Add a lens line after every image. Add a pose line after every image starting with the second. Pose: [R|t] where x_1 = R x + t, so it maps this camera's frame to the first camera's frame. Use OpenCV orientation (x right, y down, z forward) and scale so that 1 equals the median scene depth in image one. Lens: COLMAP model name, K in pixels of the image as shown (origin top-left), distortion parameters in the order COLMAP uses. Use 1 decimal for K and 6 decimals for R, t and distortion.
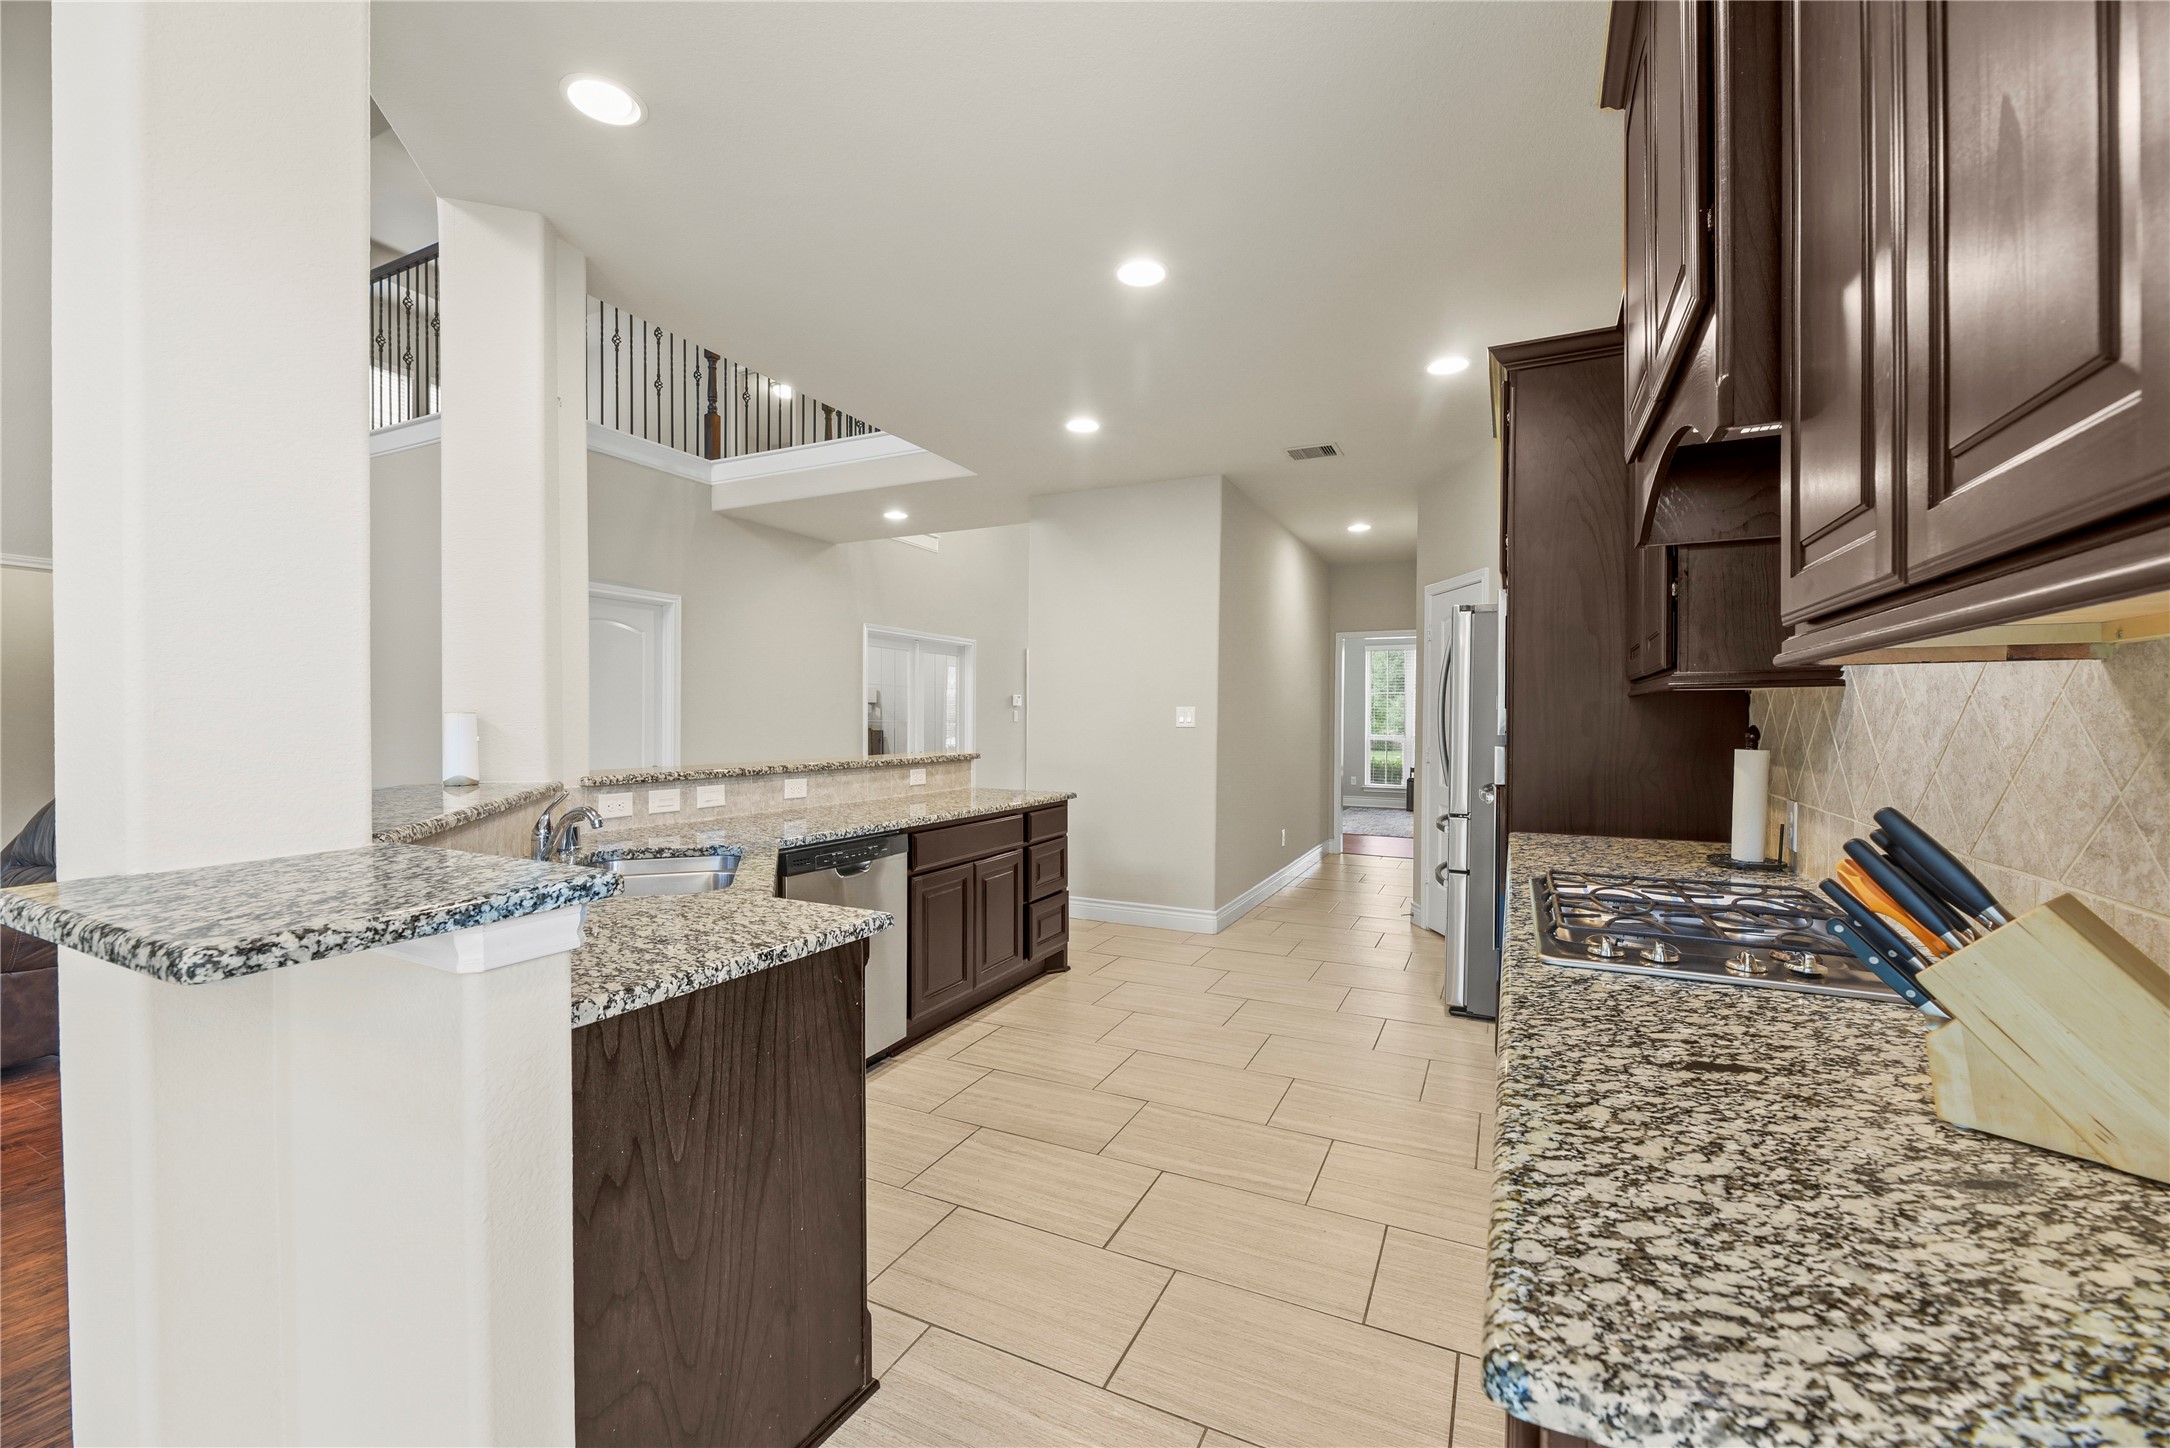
lens RADIAL K [[876.1, 0, 1087.0], [0, 876.1, 722.0], [0, 0, 1]] dist [-0.000063, -0.002259]
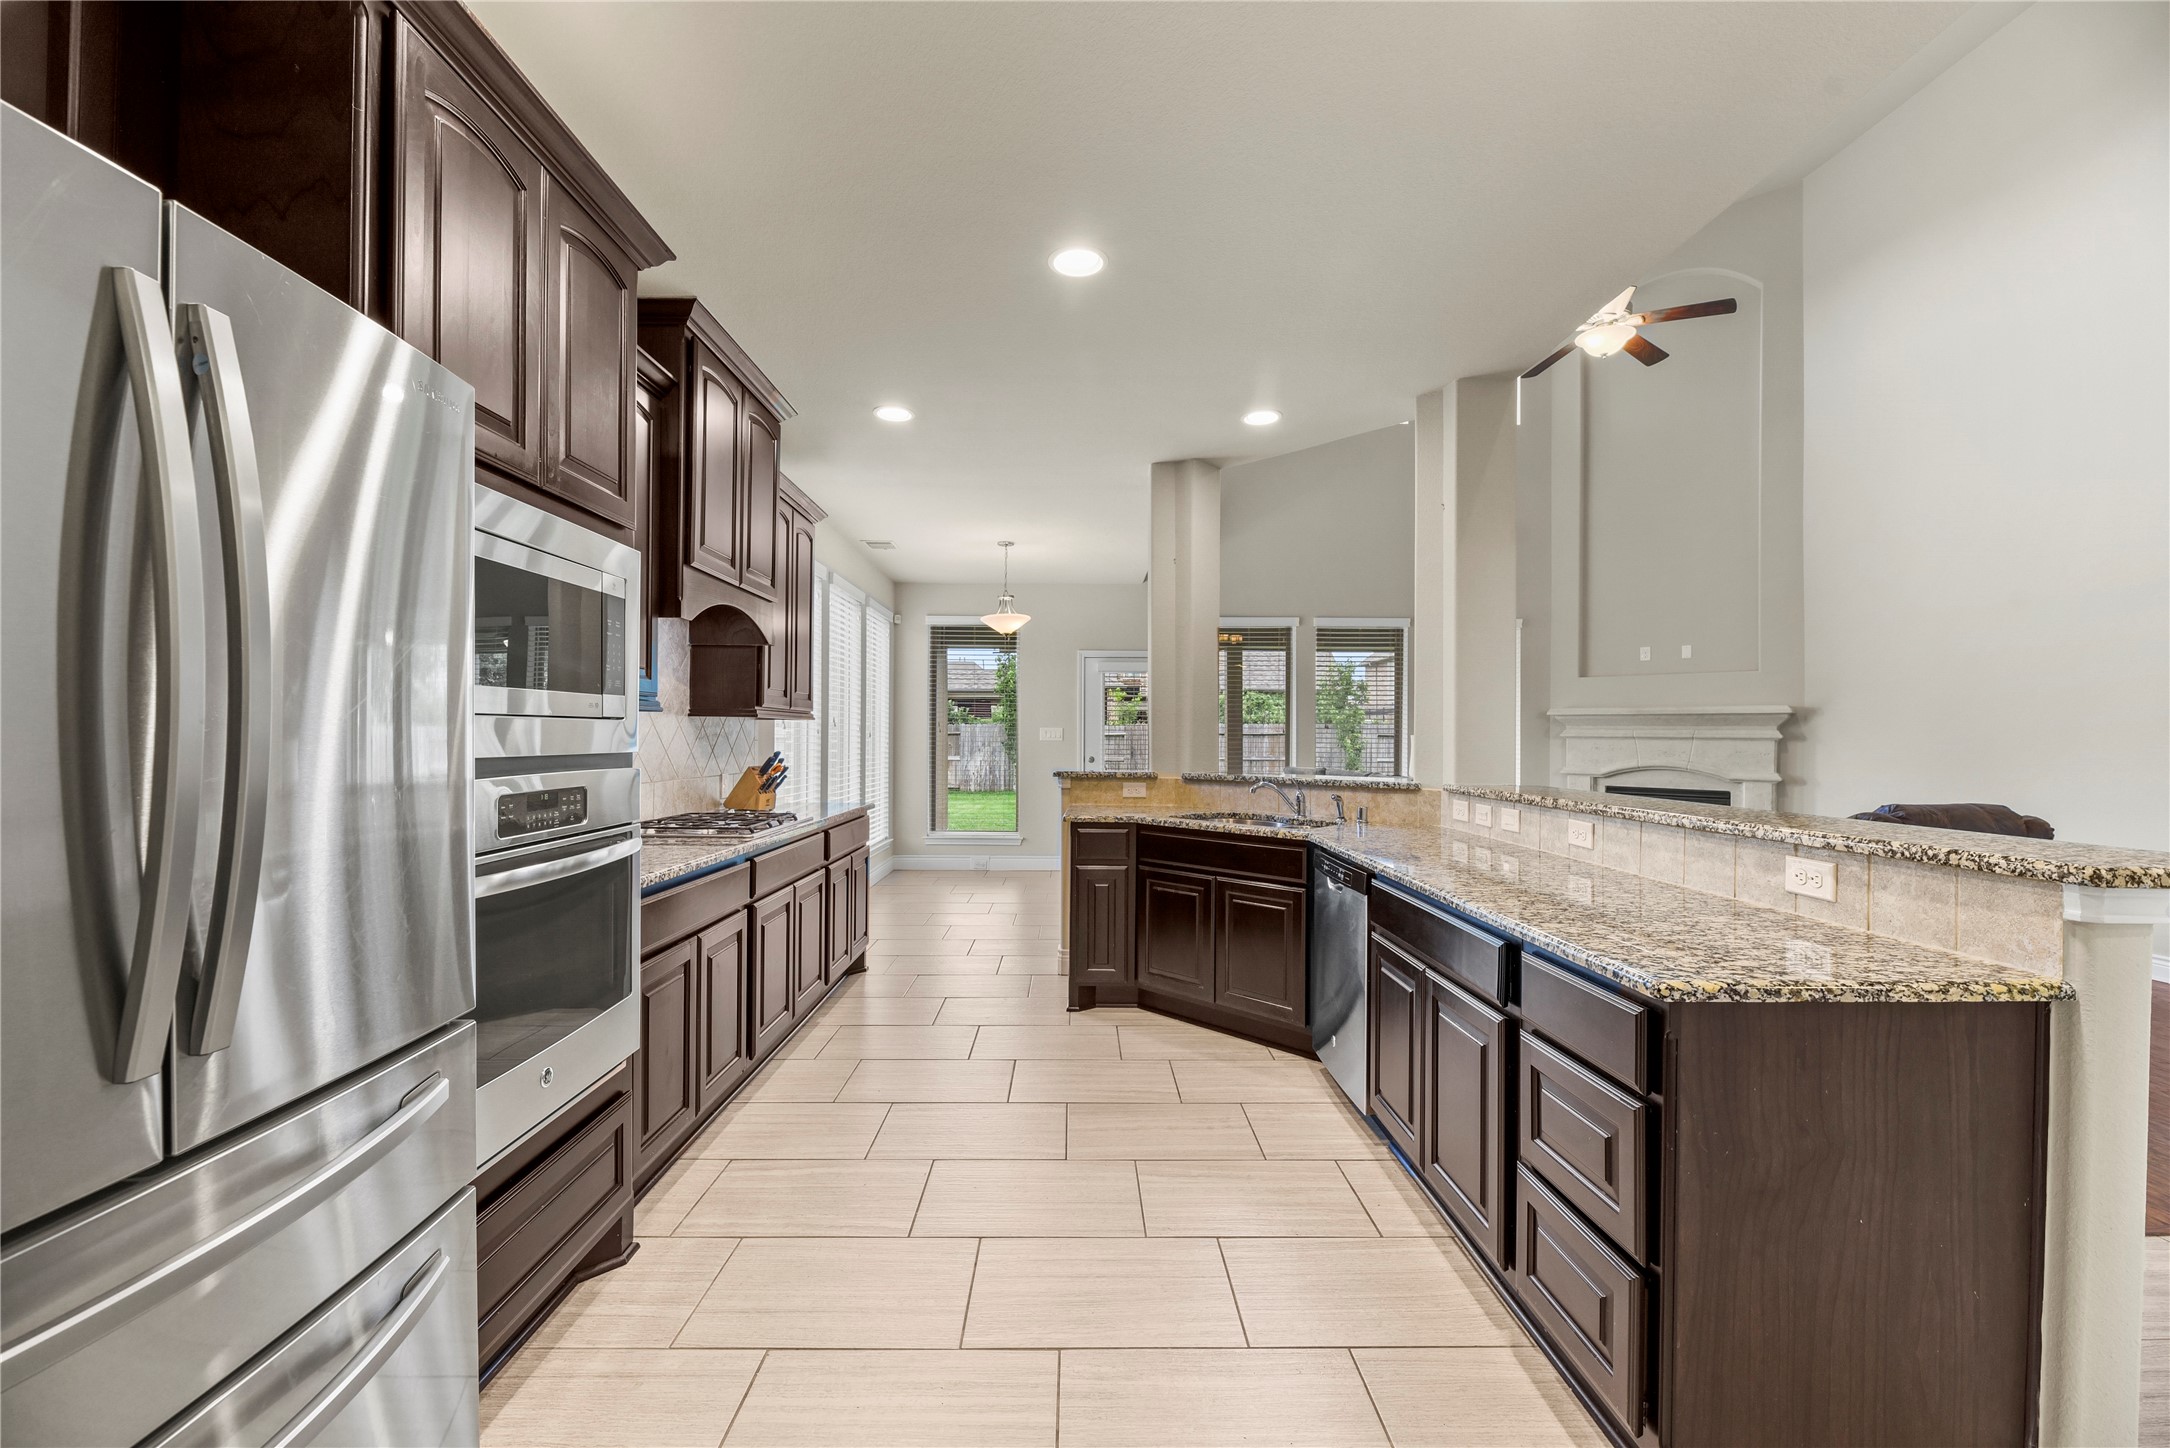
lens RADIAL K [[876.1, 0, 1087.1], [0, 876.1, 729.5], [0, 0, 1]] dist [-0.000063, -0.002259]
pose [[-0.893099, -0.014210, -0.449635, 0.360312], [-0.012334, 0.999899, -0.007102, -0.001784], [0.449691, -0.000797, -0.893184, 1.417056]]
